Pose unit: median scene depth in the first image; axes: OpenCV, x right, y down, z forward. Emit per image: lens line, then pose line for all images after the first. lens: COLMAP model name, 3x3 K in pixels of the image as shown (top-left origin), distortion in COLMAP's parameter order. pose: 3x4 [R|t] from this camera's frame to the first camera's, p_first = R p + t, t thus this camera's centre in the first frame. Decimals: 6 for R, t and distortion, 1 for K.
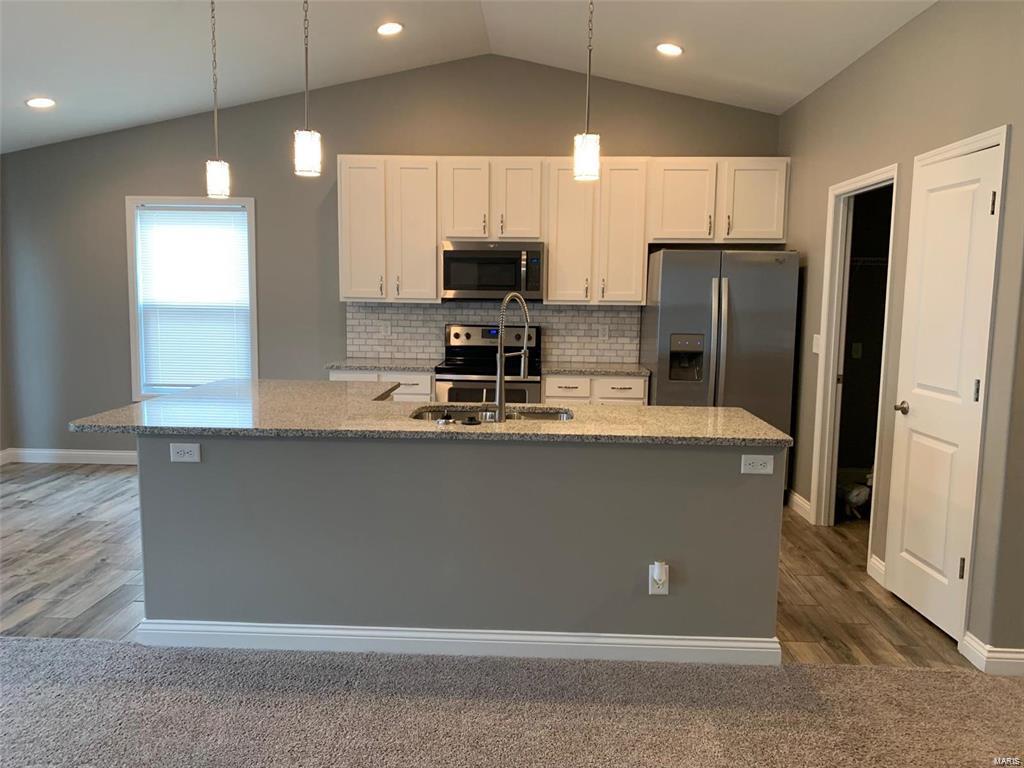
lens RADIAL K [[766.9, 0, 512.0], [0, 766.9, 384.0], [0, 0, 1]] dist [0.005711, -0.004307]
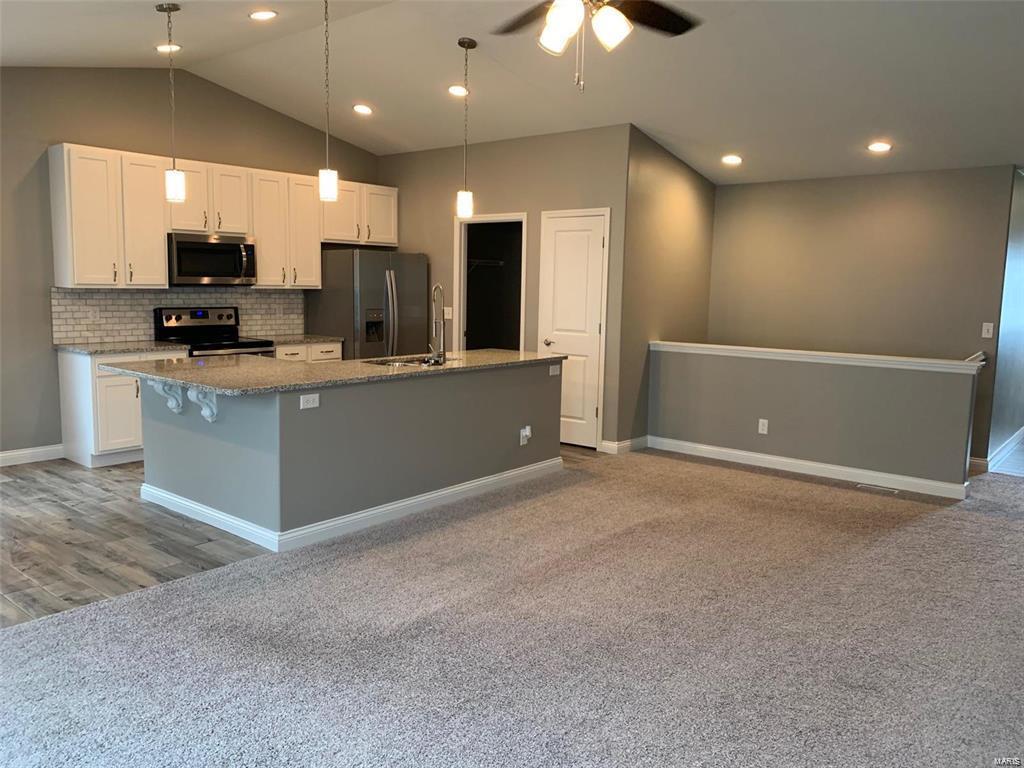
lens RADIAL K [[774.7, 0, 512.0], [0, 774.7, 384.0], [0, 0, 1]] dist [-0.000036, -0.106944]
pose [[0.601989, -0.103652, 0.791748, -0.705959], [0.082162, 0.994317, 0.067701, -0.002645], [-0.794266, 0.024296, 0.607084, -0.071760]]
